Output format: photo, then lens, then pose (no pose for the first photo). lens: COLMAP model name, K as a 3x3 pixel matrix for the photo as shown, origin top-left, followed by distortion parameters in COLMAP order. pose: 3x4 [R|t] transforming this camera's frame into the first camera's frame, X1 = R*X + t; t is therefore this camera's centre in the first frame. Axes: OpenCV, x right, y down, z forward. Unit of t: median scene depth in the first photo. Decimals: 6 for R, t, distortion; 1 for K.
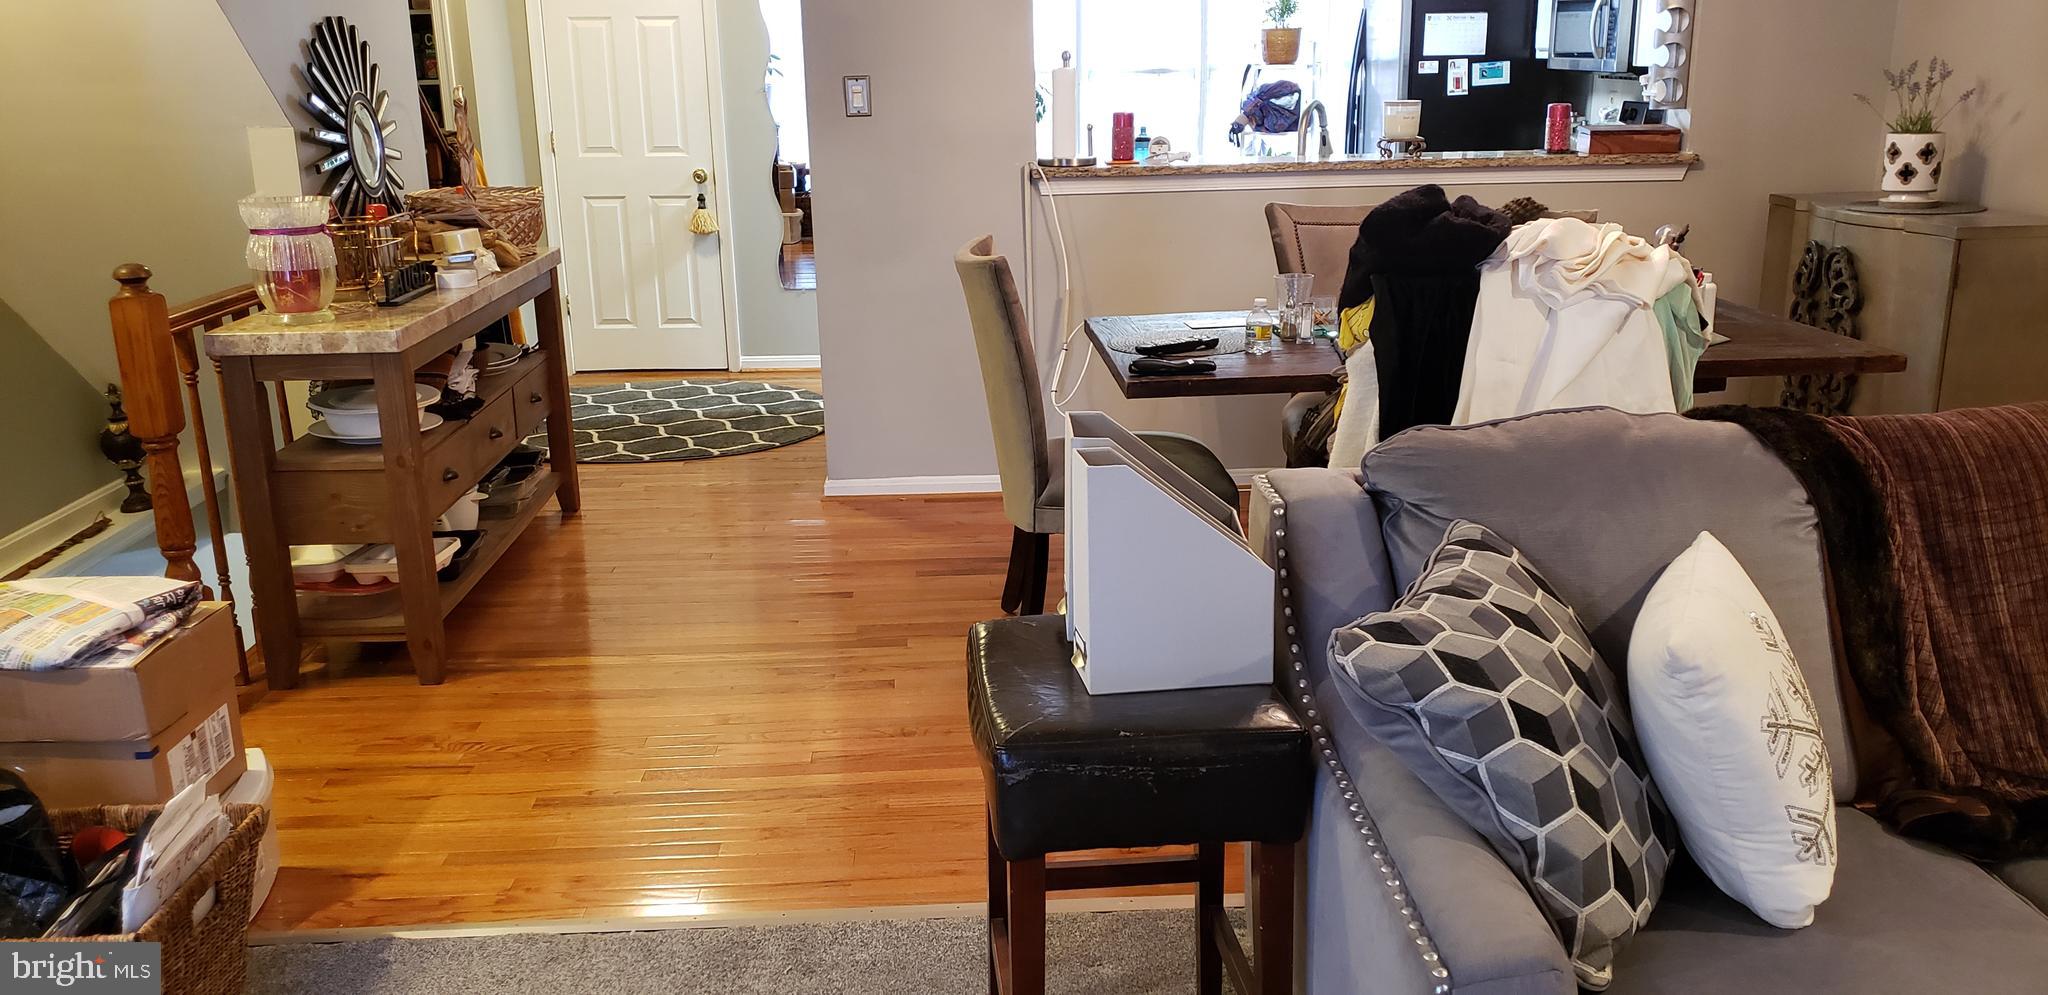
lens RADIAL K [[1573.6, 0, 1050.7], [0, 1573.6, 508.3], [0, 0, 1]] dist [0.040707, -0.074308]
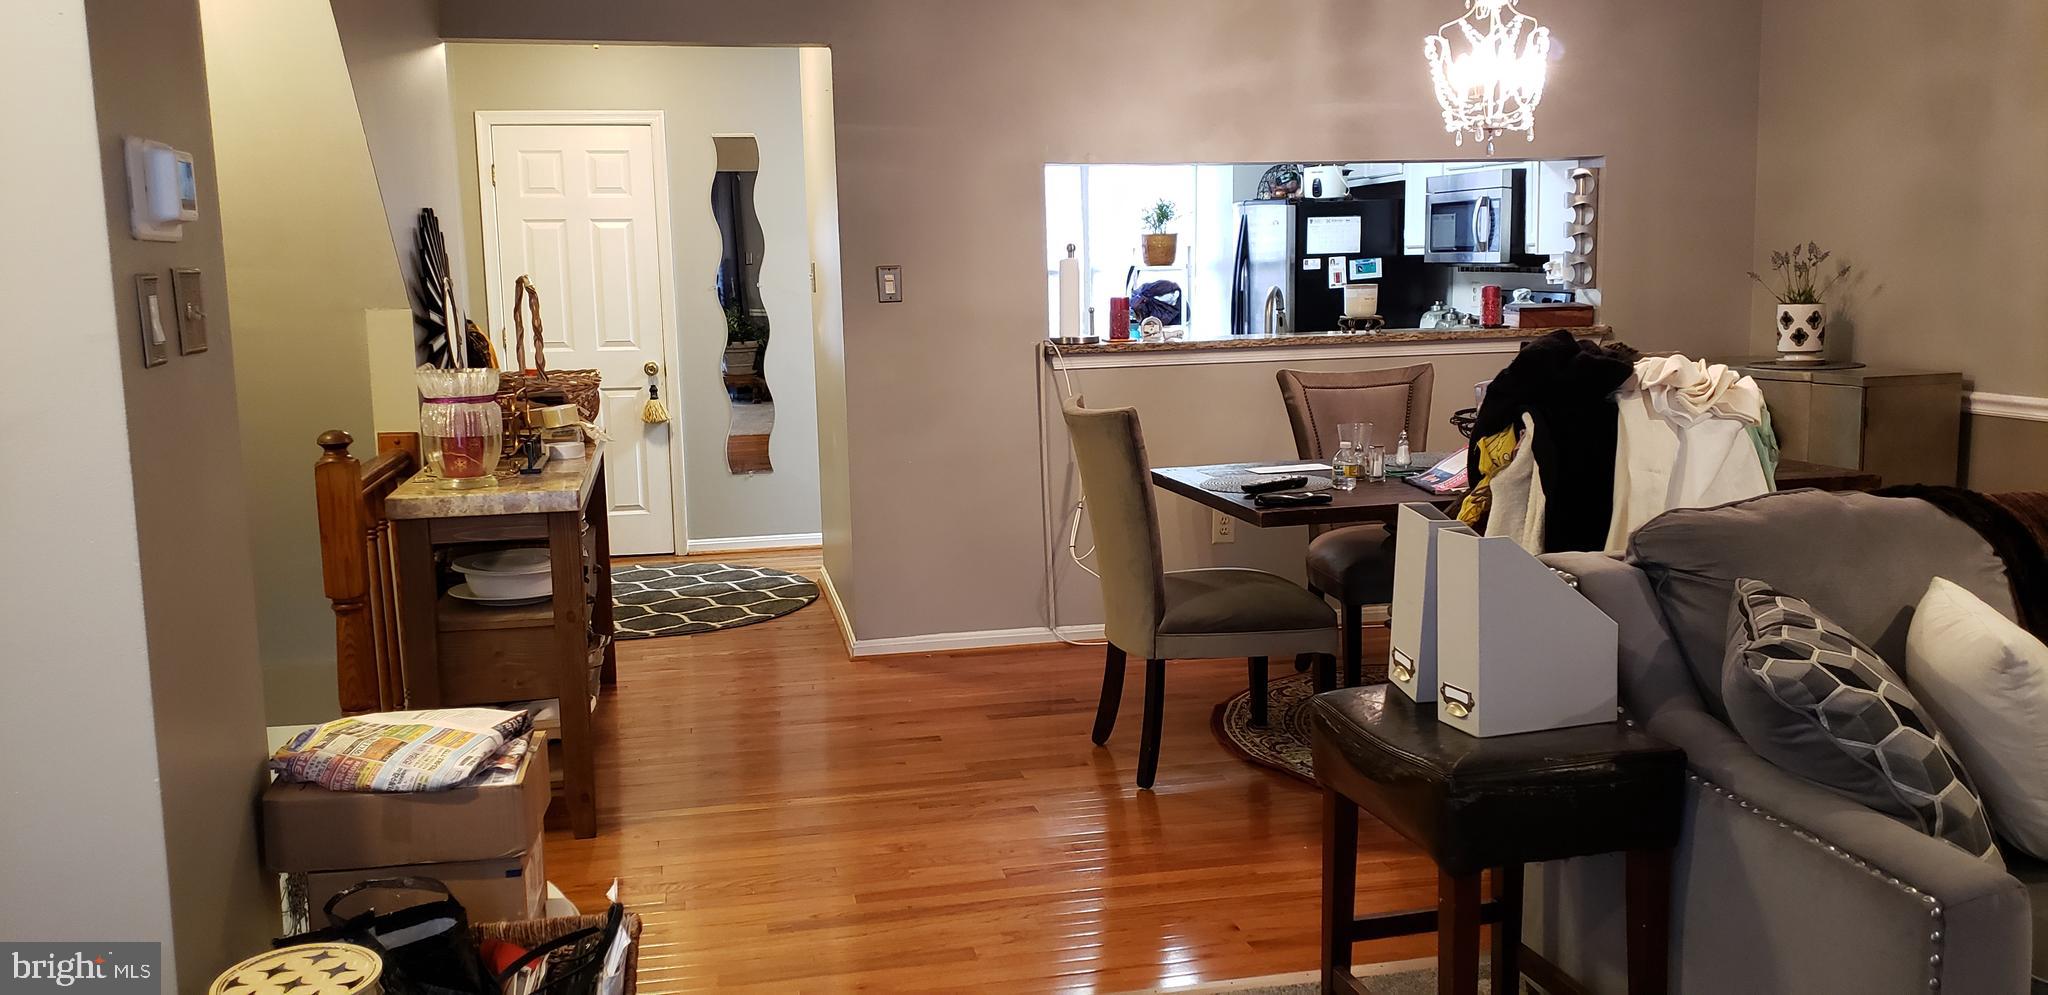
lens RADIAL K [[1555.7, 0, 1051.9], [0, 1555.7, 495.6], [0, 0, 1]] dist [0.020567, -0.001287]
pose [[0.987338, -0.028978, 0.155963, -0.204771], [0.049979, 0.989926, -0.132468, 0.034944], [-0.150553, 0.138586, 0.978840, -0.051050]]
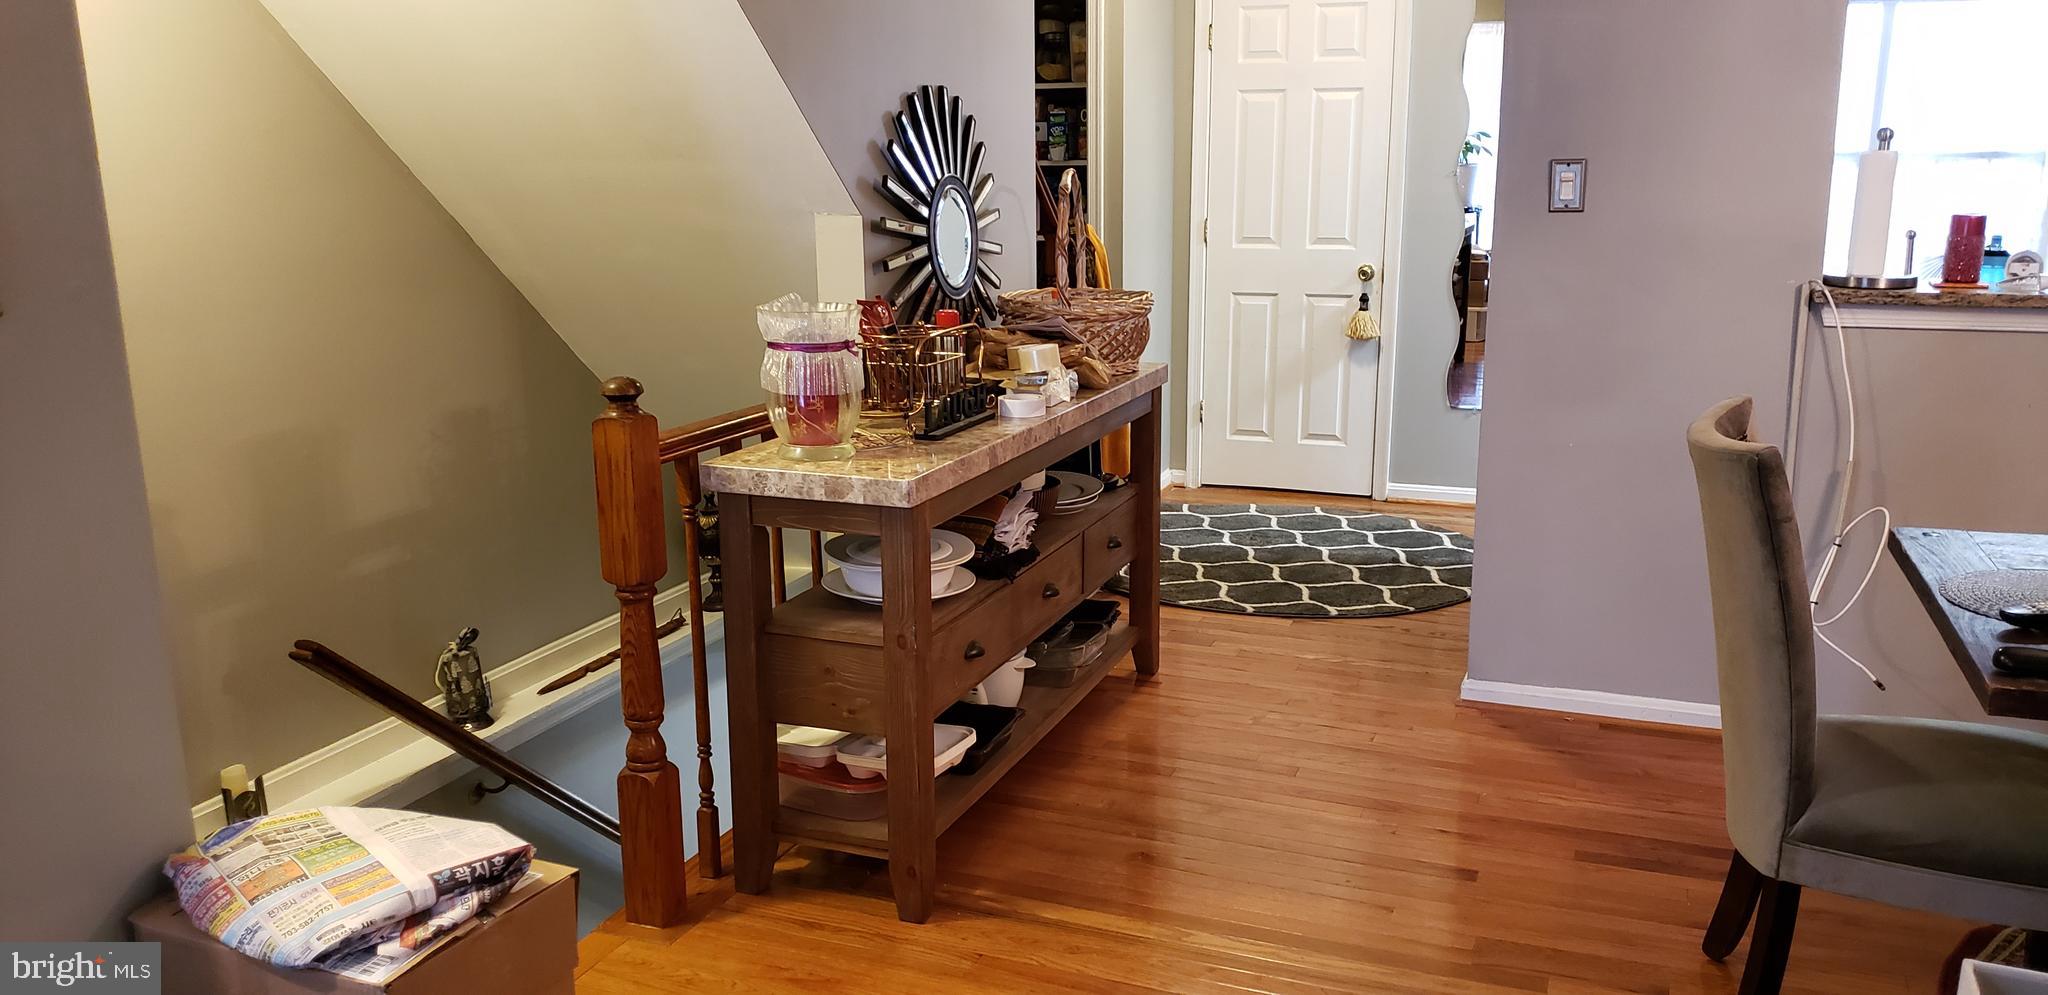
lens RADIAL K [[1575.1, 0, 1059.6], [0, 1575.1, 510.0], [0, 0, 1]] dist [0.228043, -0.459224]
pose [[0.911510, 0.100928, -0.398702, -0.024159], [-0.120175, 0.992474, -0.023508, -0.069000], [0.393329, 0.069342, 0.916779, 0.242492]]
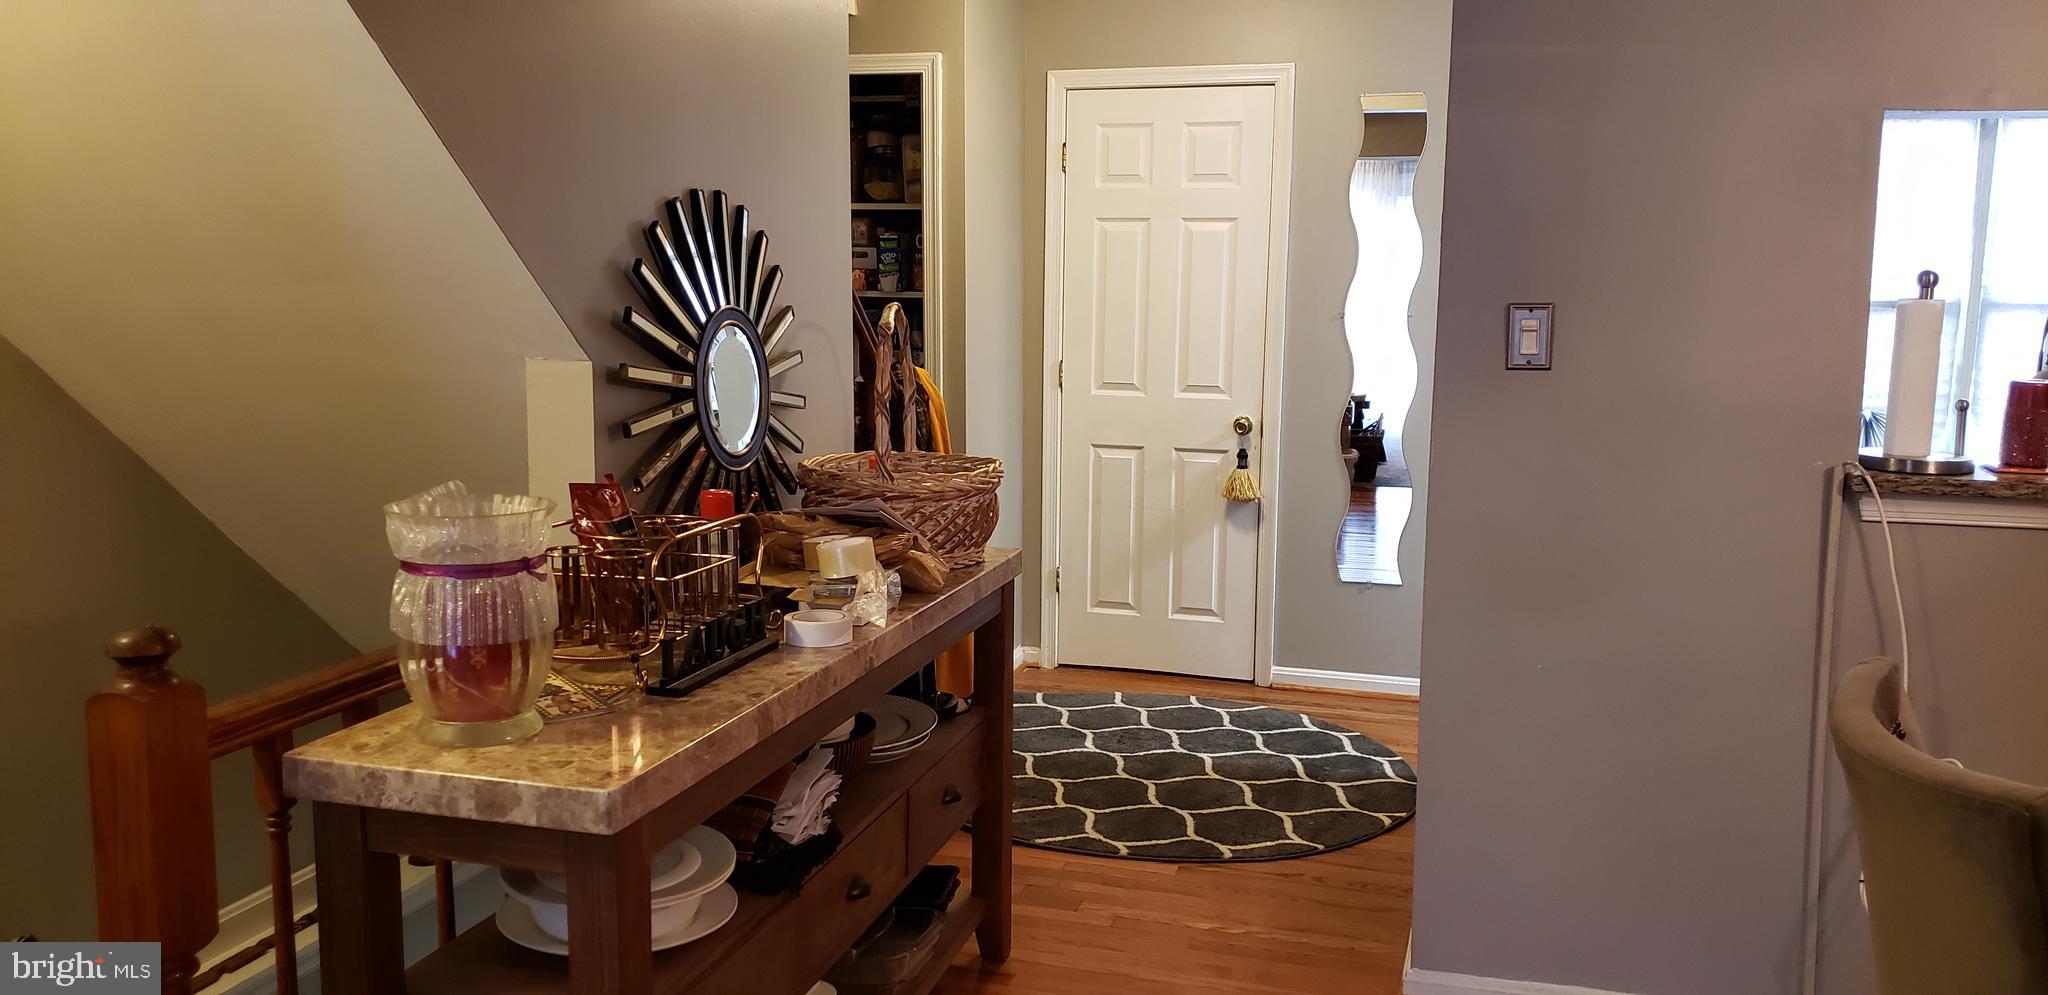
lens RADIAL K [[1578.7, 0, 1024.0], [0, 1578.7, 497.5], [0, 0, 1]] dist [0.179742, -0.331683]
pose [[0.939071, 0.071338, -0.336238, -0.105838], [-0.117882, 0.985740, -0.120089, -0.122163], [0.322876, 0.152409, 0.934089, 0.442542]]
